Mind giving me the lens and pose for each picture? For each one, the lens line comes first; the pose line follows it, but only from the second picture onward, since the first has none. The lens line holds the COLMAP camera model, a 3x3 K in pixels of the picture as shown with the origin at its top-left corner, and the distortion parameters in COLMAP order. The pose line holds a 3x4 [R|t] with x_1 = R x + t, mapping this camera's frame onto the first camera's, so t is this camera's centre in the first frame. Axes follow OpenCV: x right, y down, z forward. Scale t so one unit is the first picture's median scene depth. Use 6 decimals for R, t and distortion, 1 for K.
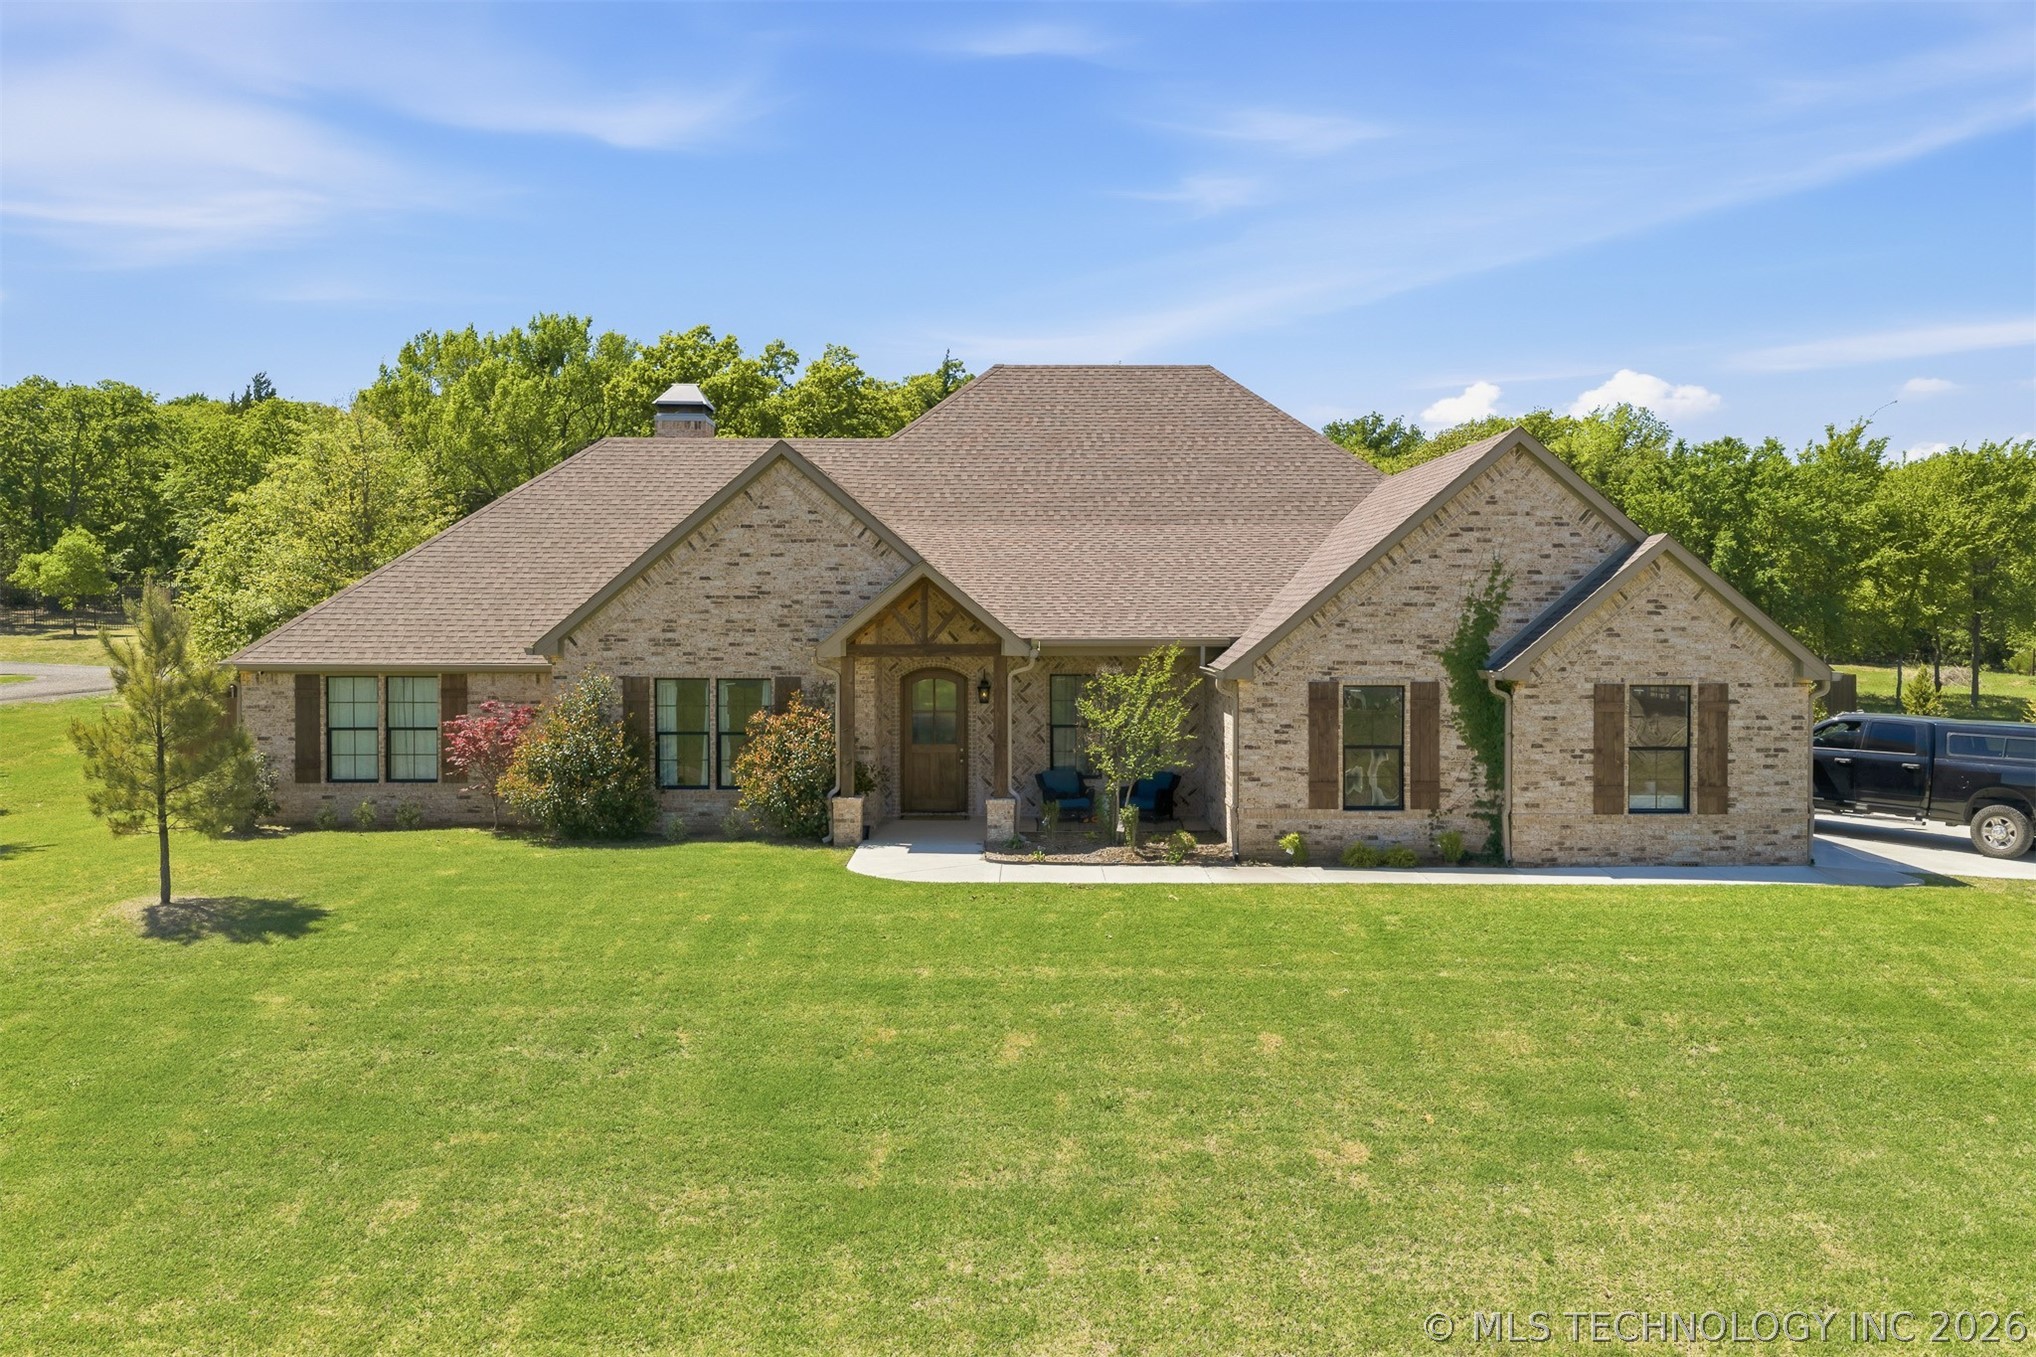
lens RADIAL K [[1712.4, 0, 1035.8], [0, 1712.4, 644.1], [0, 0, 1]] dist [0.007263, -0.001701]
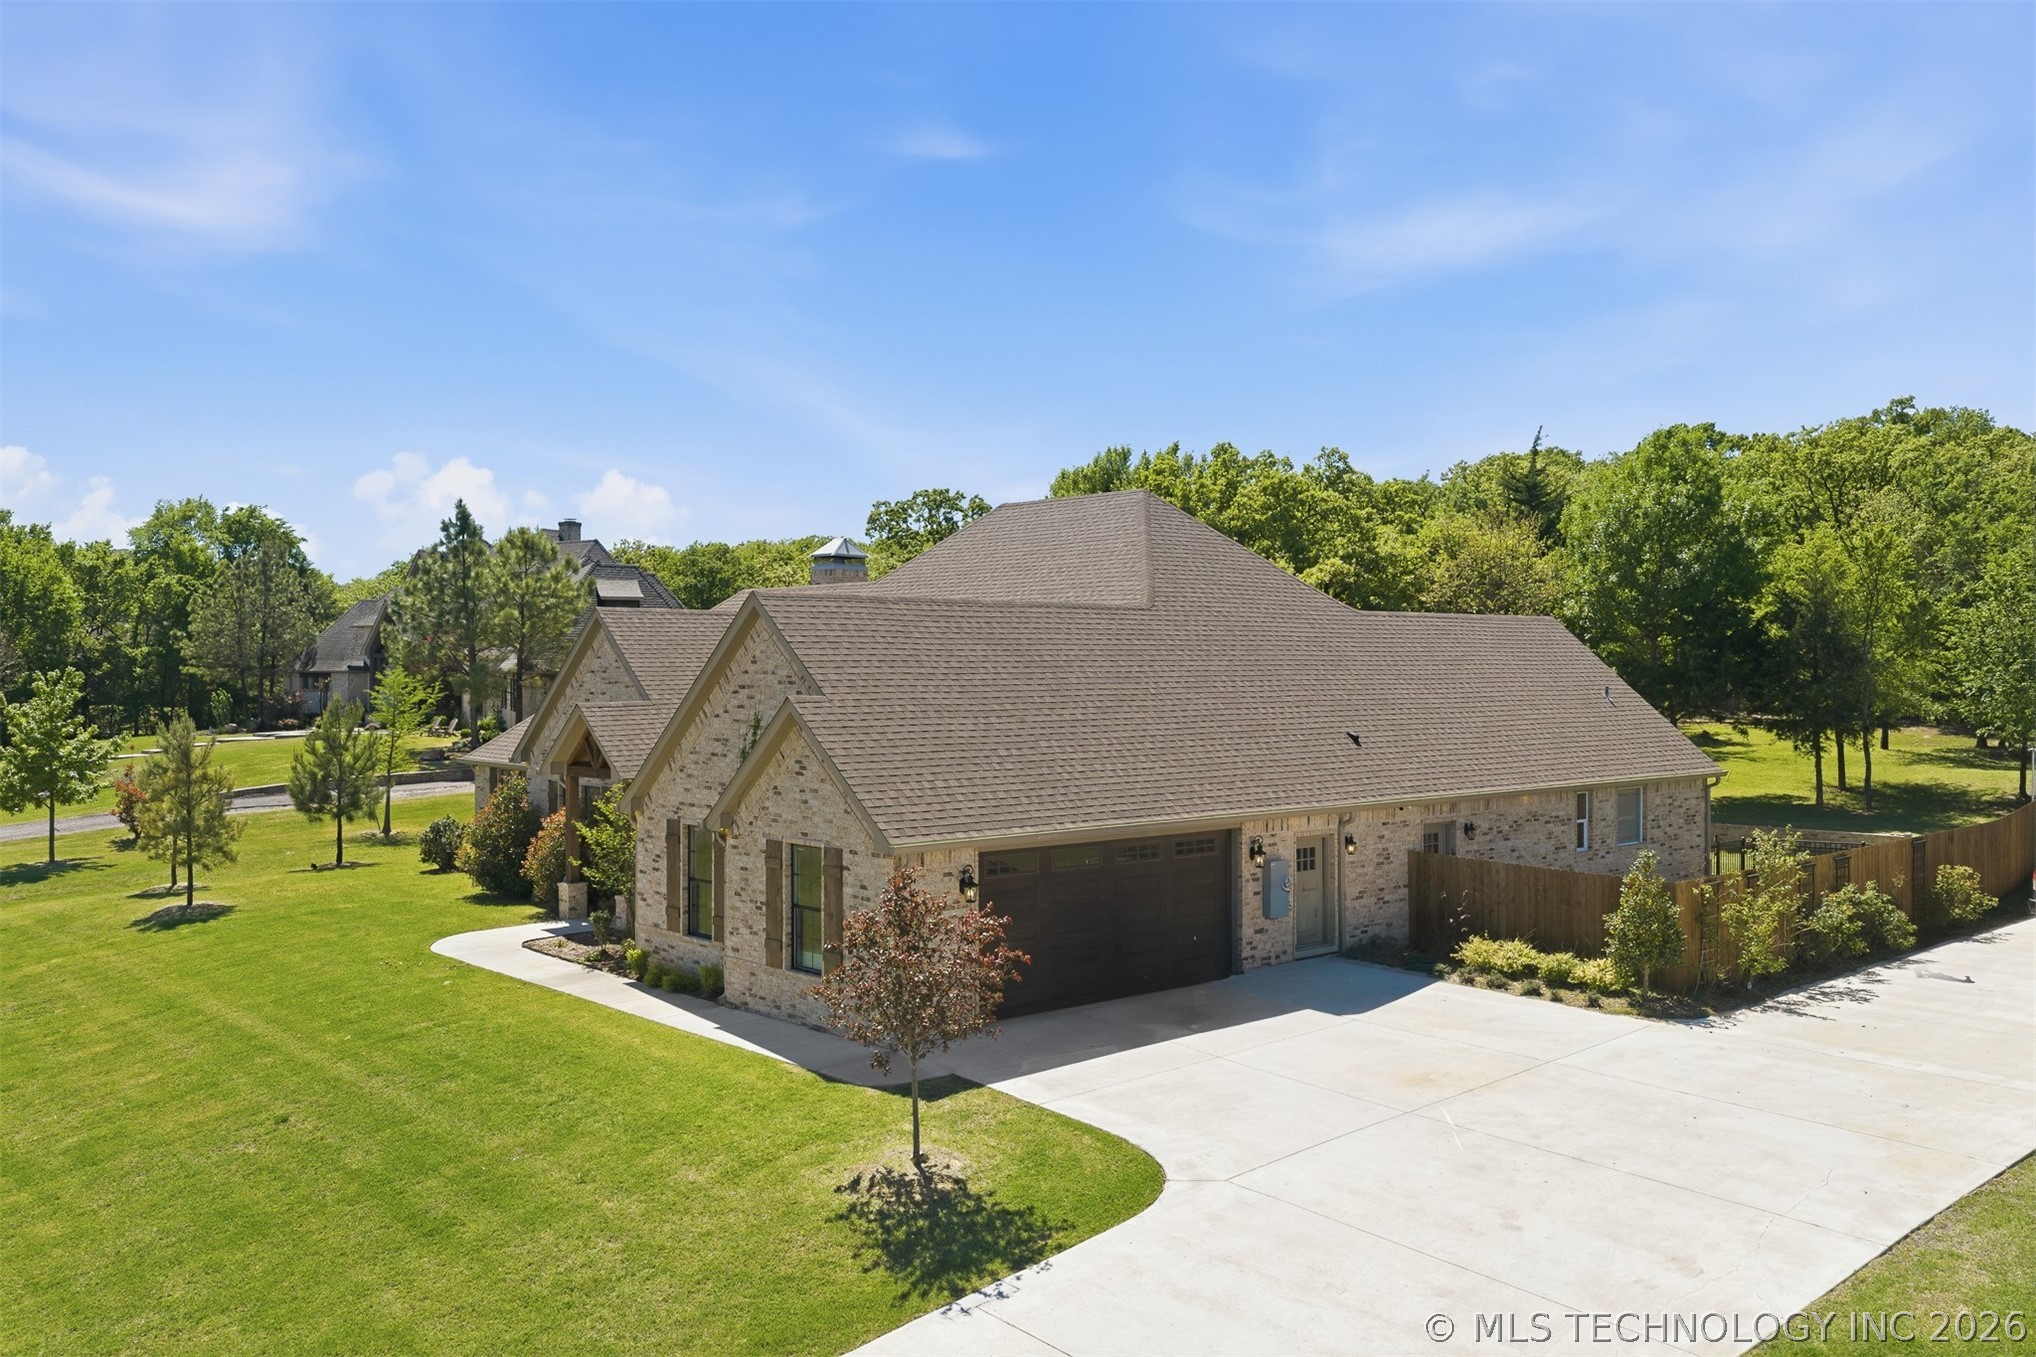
lens RADIAL K [[1712.4, 0, 1035.8], [0, 1712.4, 644.1], [0, 0, 1]] dist [0.007263, -0.001701]
pose [[0.662151, -0.010308, -0.749300, 1.060039], [-0.008875, 0.999727, -0.021596, -0.064697], [0.749318, 0.020950, 0.661879, 0.379219]]
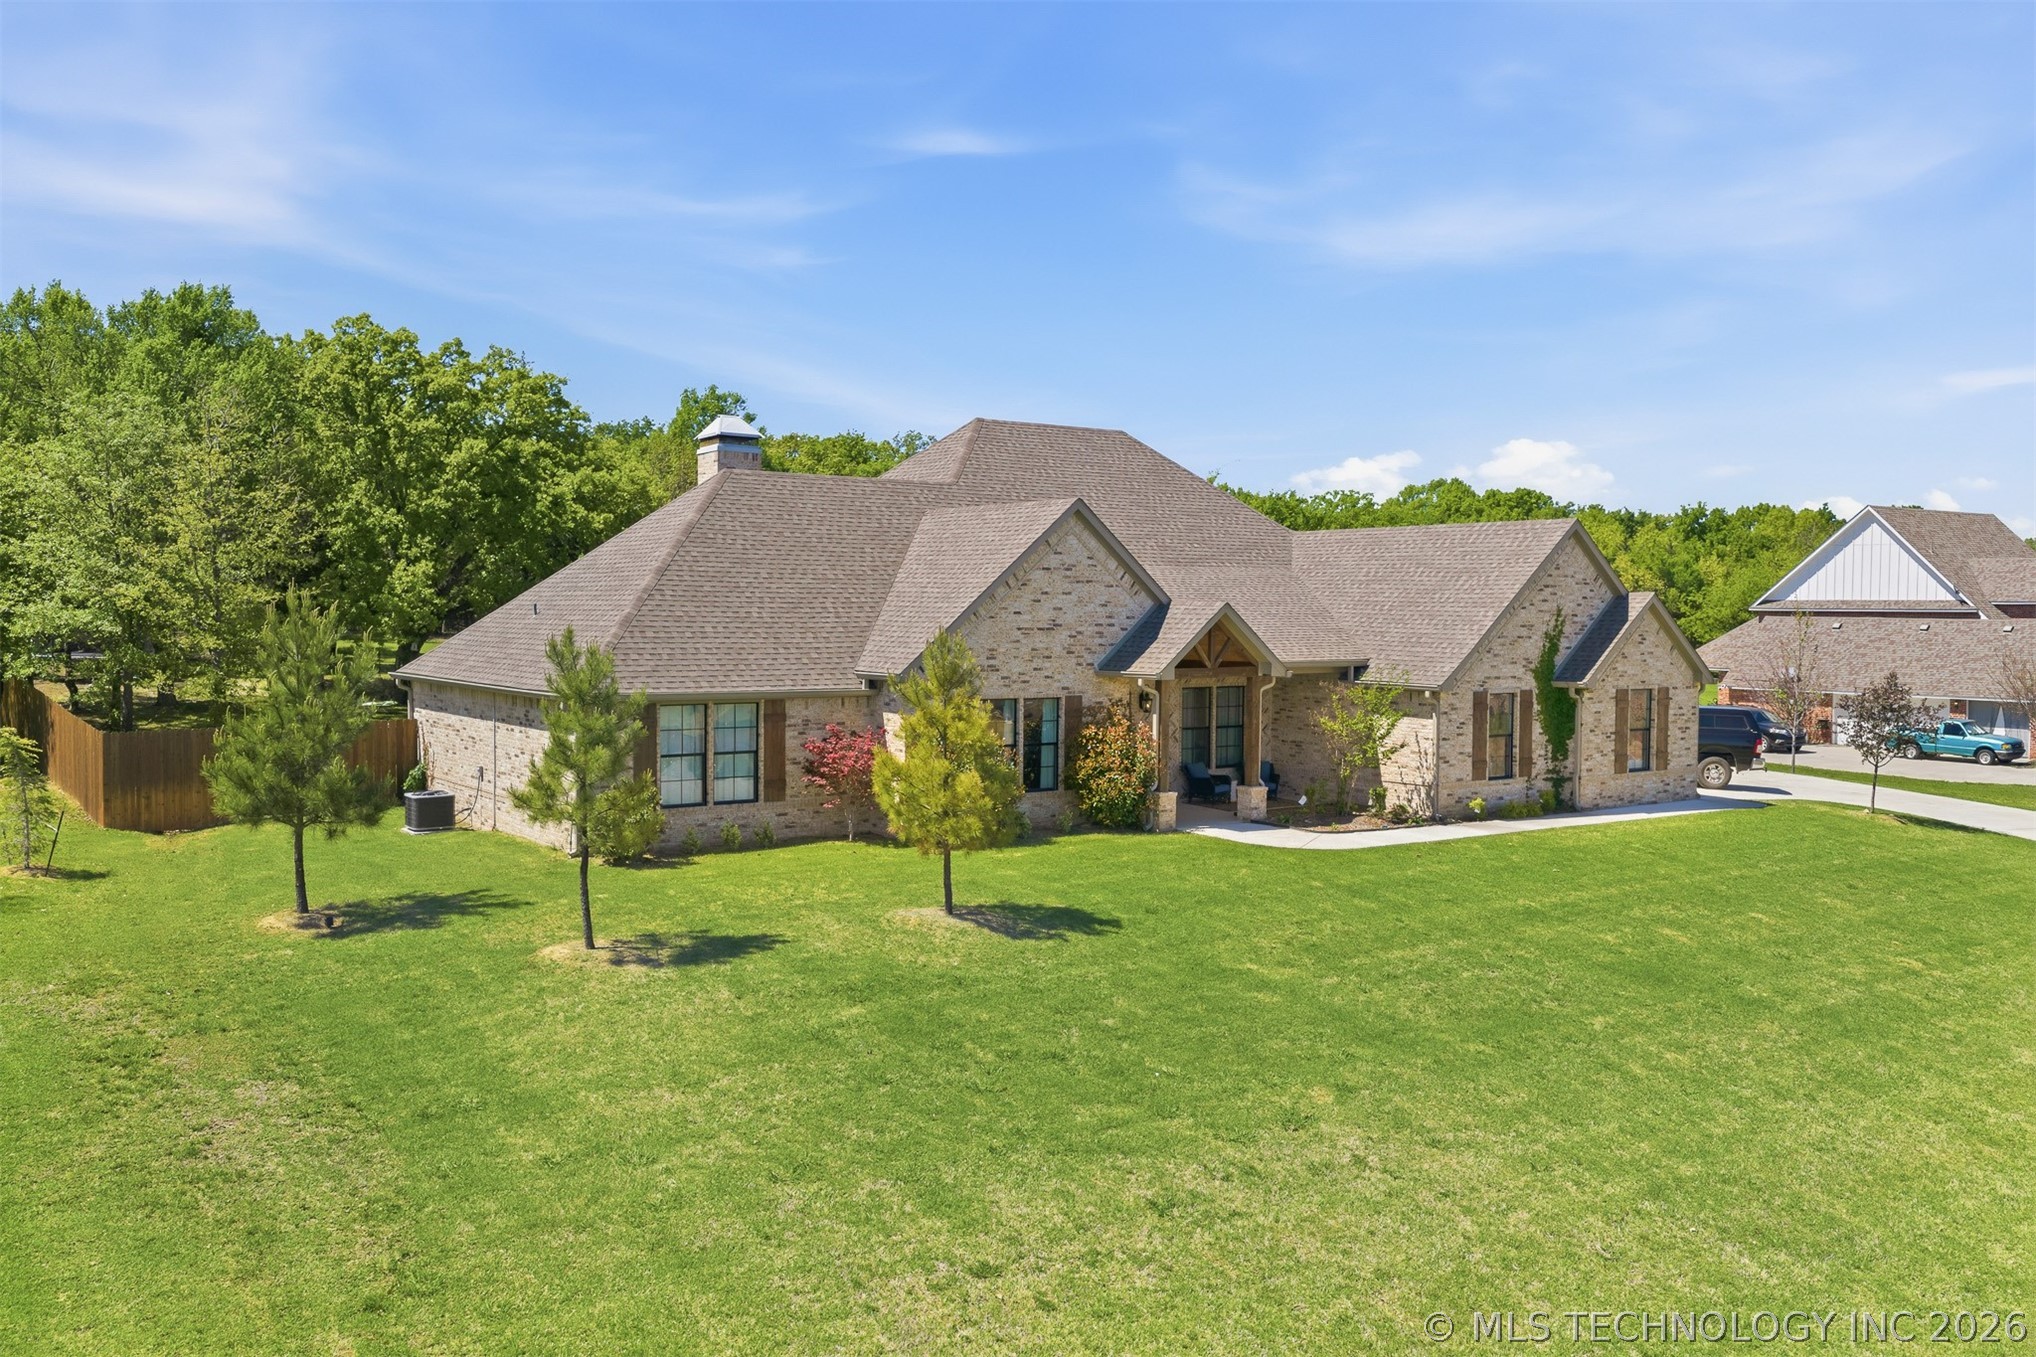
lens RADIAL K [[1705.9, 0, 1030.6], [0, 1705.9, 669.6], [0, 0, 1]] dist [0.002795, -0.003430]
pose [[0.821280, -0.015304, 0.570320, -0.853833], [0.001221, 0.999685, 0.025068, -0.029054], [-0.570524, -0.019892, 0.821040, 0.039482]]
